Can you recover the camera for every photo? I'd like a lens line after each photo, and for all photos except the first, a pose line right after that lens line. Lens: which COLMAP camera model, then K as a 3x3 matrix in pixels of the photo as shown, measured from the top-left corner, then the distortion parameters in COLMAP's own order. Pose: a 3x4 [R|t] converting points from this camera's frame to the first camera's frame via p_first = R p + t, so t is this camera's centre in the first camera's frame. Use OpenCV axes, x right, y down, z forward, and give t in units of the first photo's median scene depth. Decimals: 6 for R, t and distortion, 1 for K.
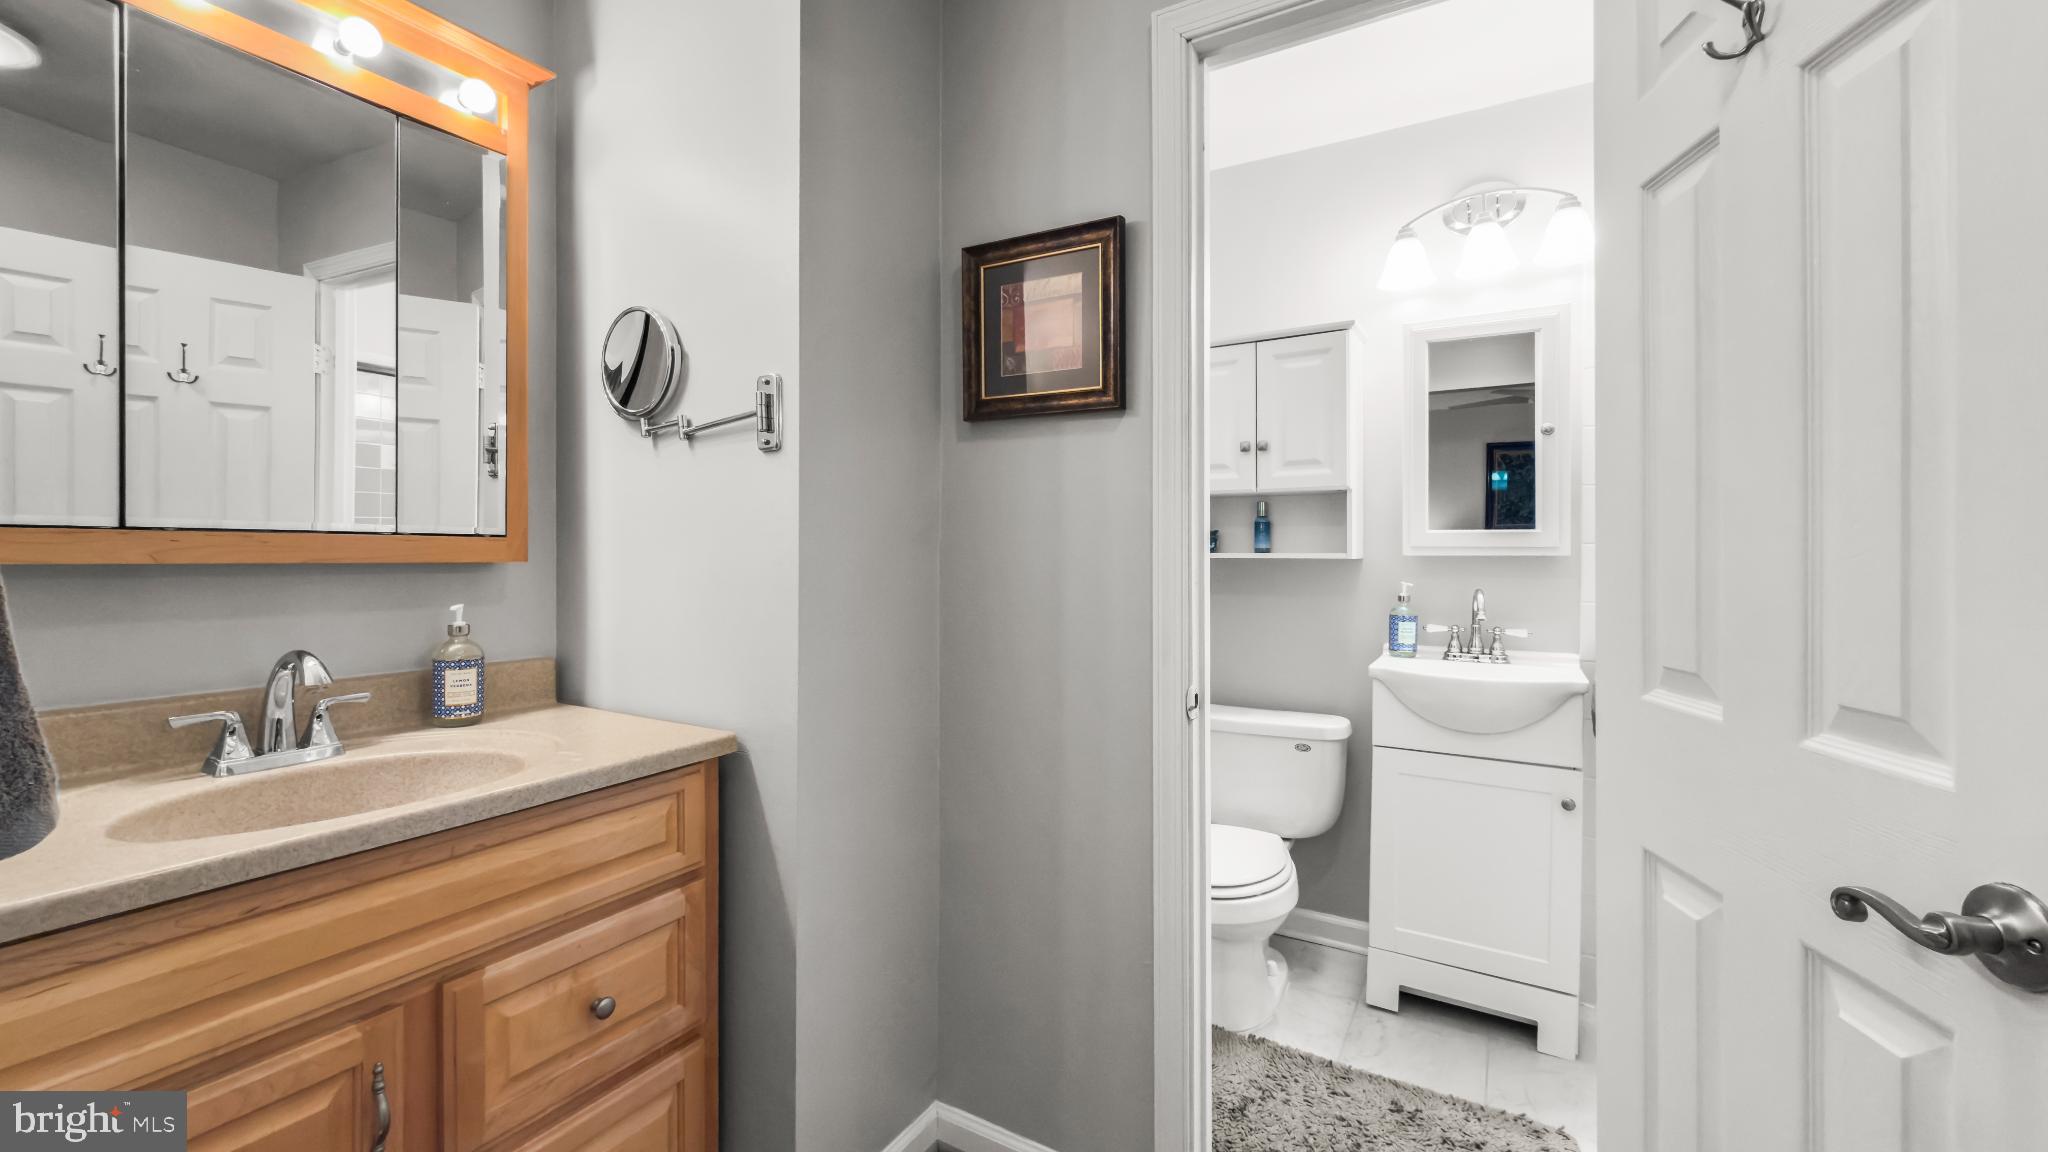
lens RADIAL K [[834.0, 0, 1030.6], [0, 834.0, 551.1], [0, 0, 1]] dist [-0.002148, 0.000004]
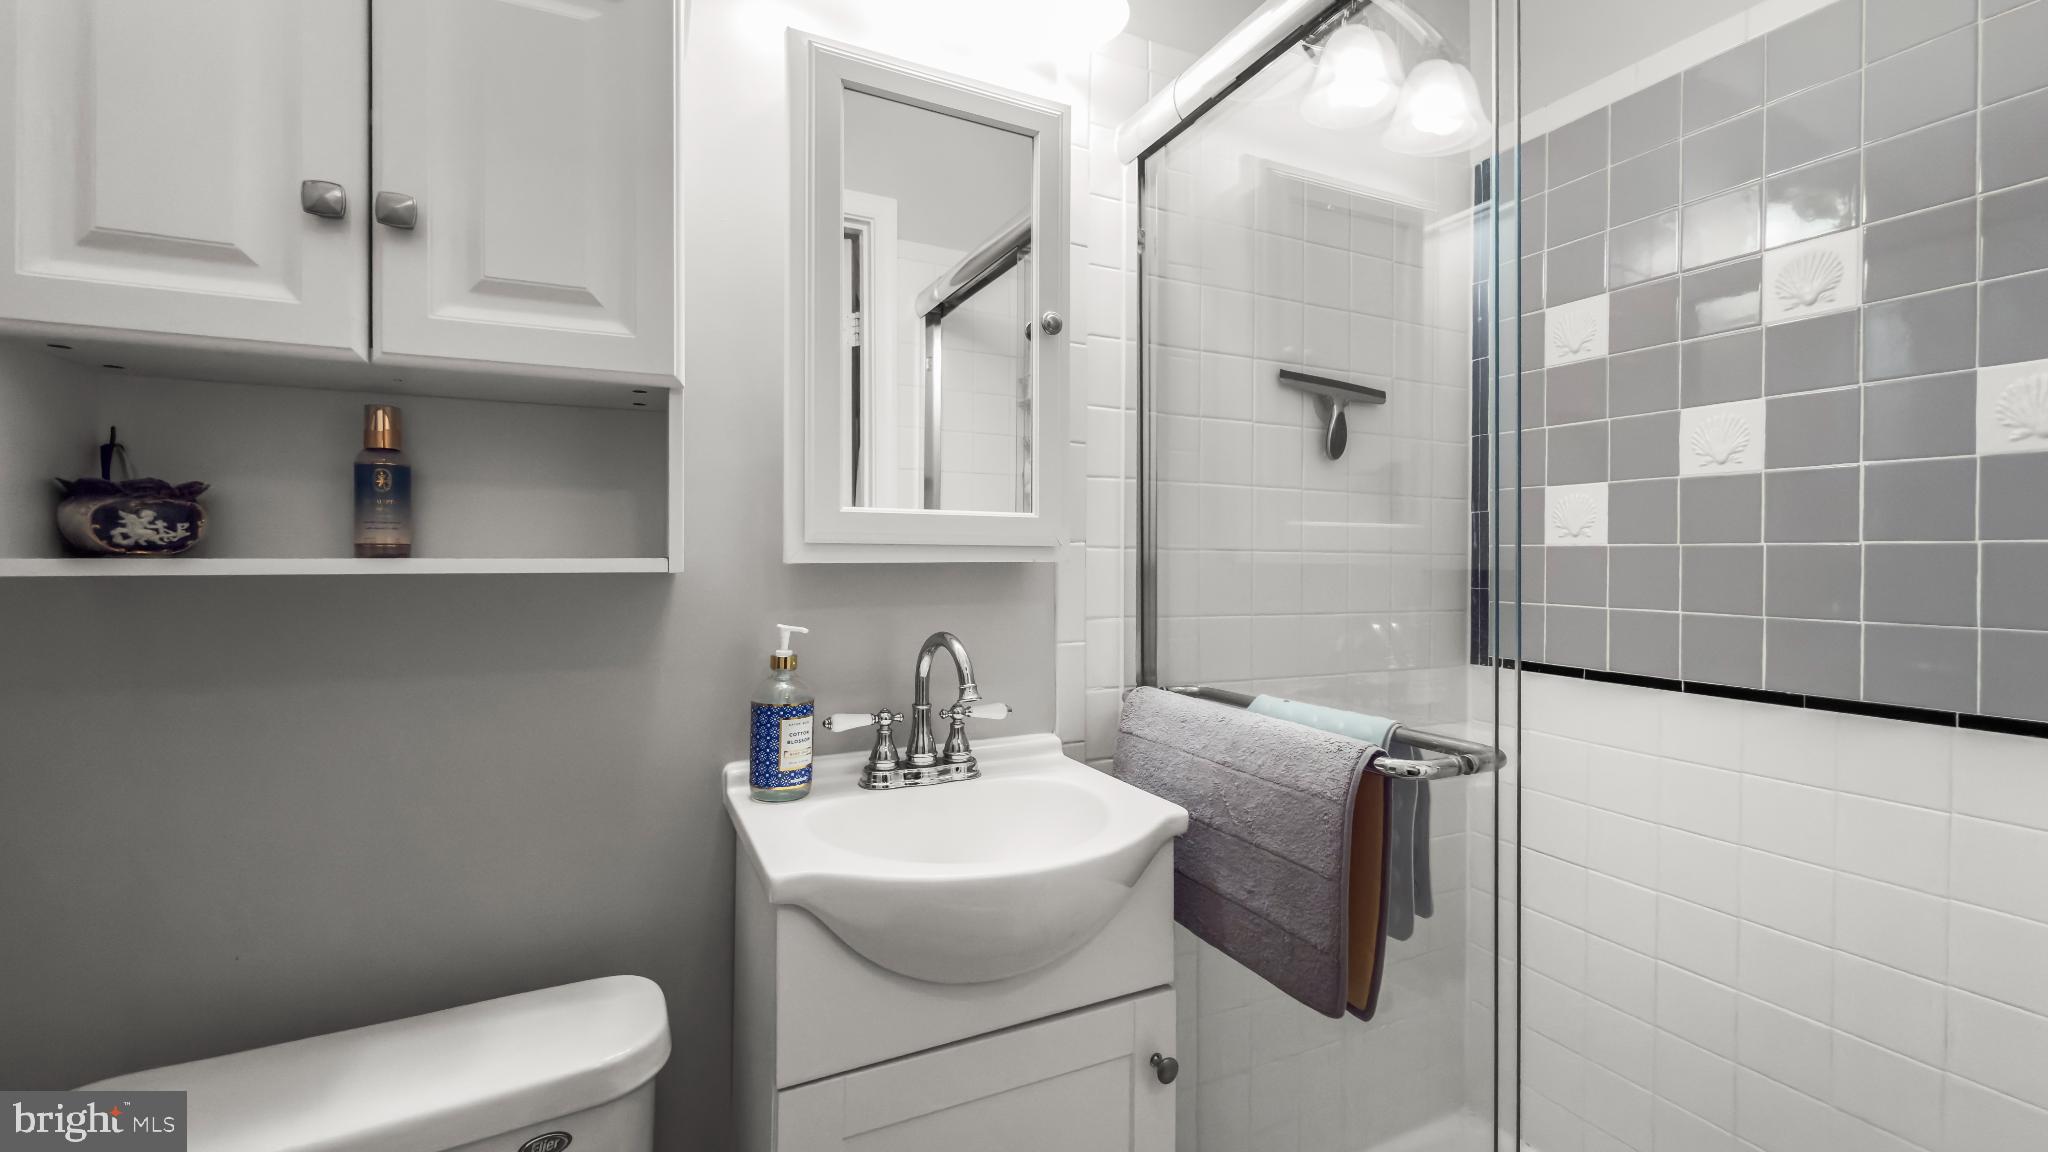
lens RADIAL K [[834.0, 0, 1030.6], [0, 834.0, 551.1], [0, 0, 1]] dist [-0.002148, 0.000004]
pose [[0.558306, 0.008797, 0.829588, 0.158830], [0.001751, 0.999929, -0.011782, 0.004129], [-0.829633, 0.008031, 0.558251, 0.650512]]
